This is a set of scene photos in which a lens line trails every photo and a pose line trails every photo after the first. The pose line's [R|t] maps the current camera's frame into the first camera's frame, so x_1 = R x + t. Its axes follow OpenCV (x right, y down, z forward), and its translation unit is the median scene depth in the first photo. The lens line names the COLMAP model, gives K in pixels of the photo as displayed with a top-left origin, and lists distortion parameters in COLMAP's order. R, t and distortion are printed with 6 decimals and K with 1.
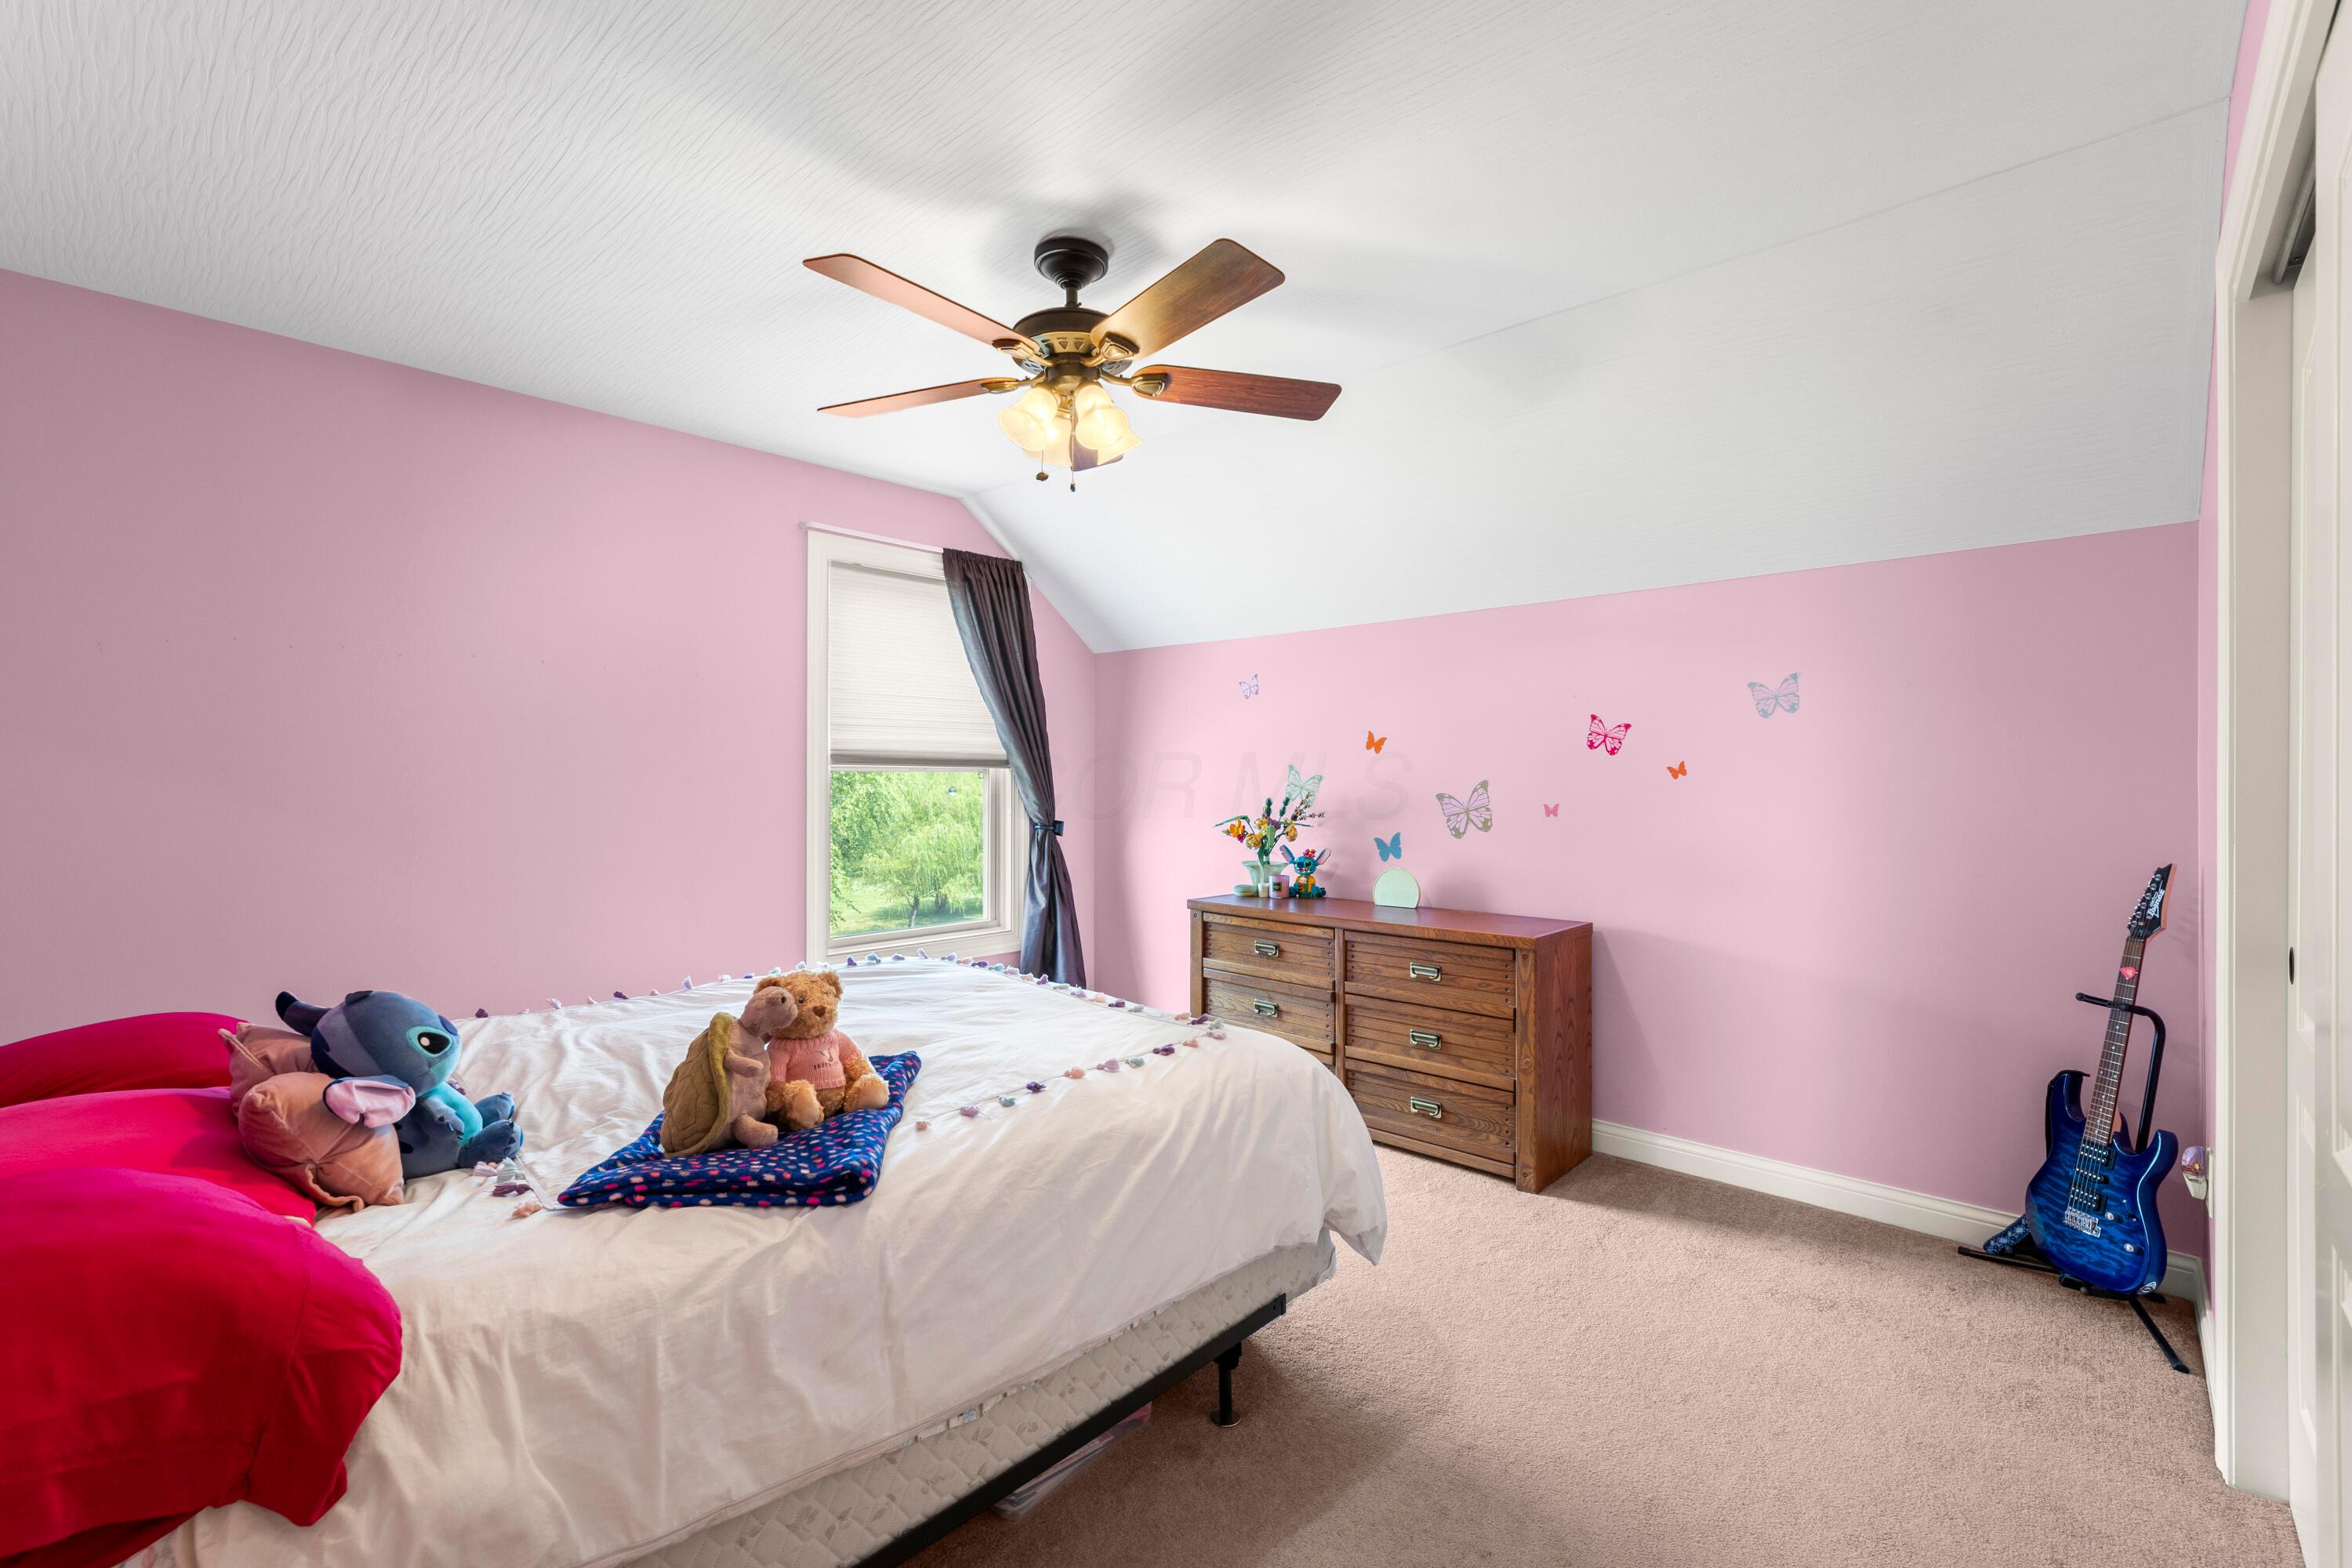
lens RADIAL K [[1009.3, 0, 1176.0], [0, 1009.3, 784.0], [0, 0, 1]] dist [-0.010829, -0.000209]
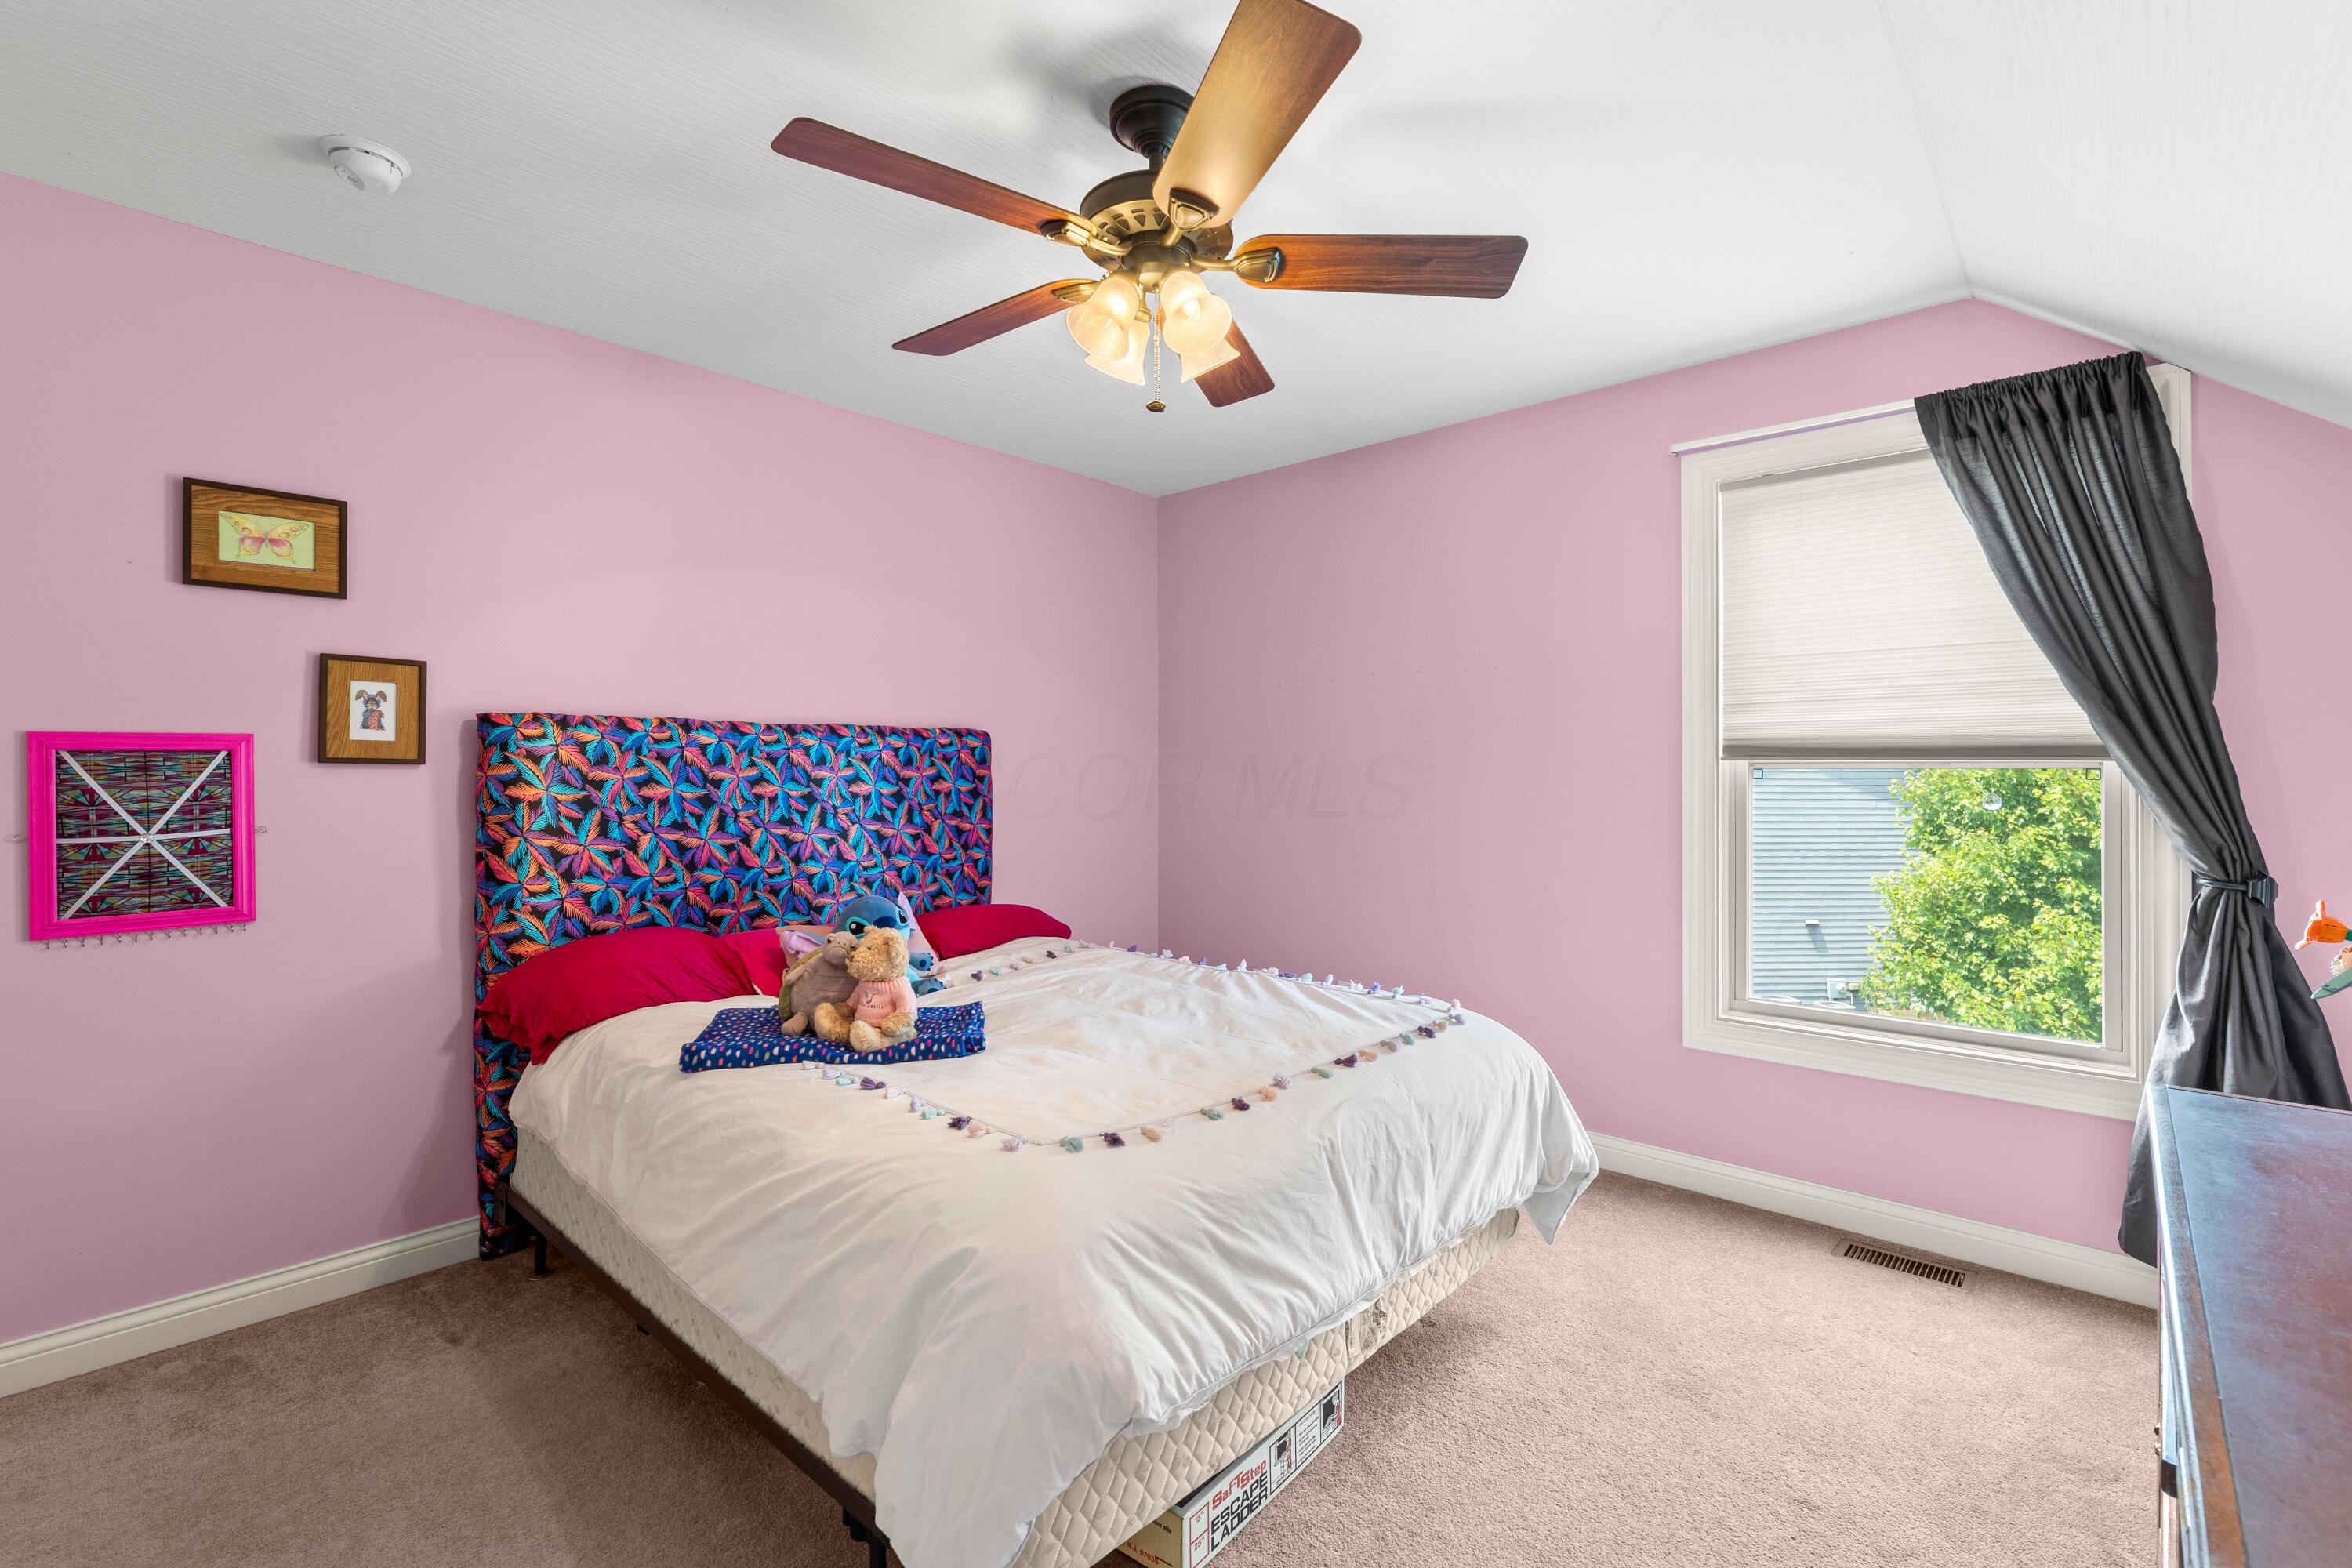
lens RADIAL K [[1030.0, 0, 1199.2], [0, 1030.0, 784.2], [0, 0, 1]] dist [-0.000601, -0.000267]
pose [[0.015160, 0.006156, -0.999866, 0.407548], [-0.003192, 0.999976, 0.006108, -0.004145], [0.999880, 0.003099, 0.015179, 0.597350]]
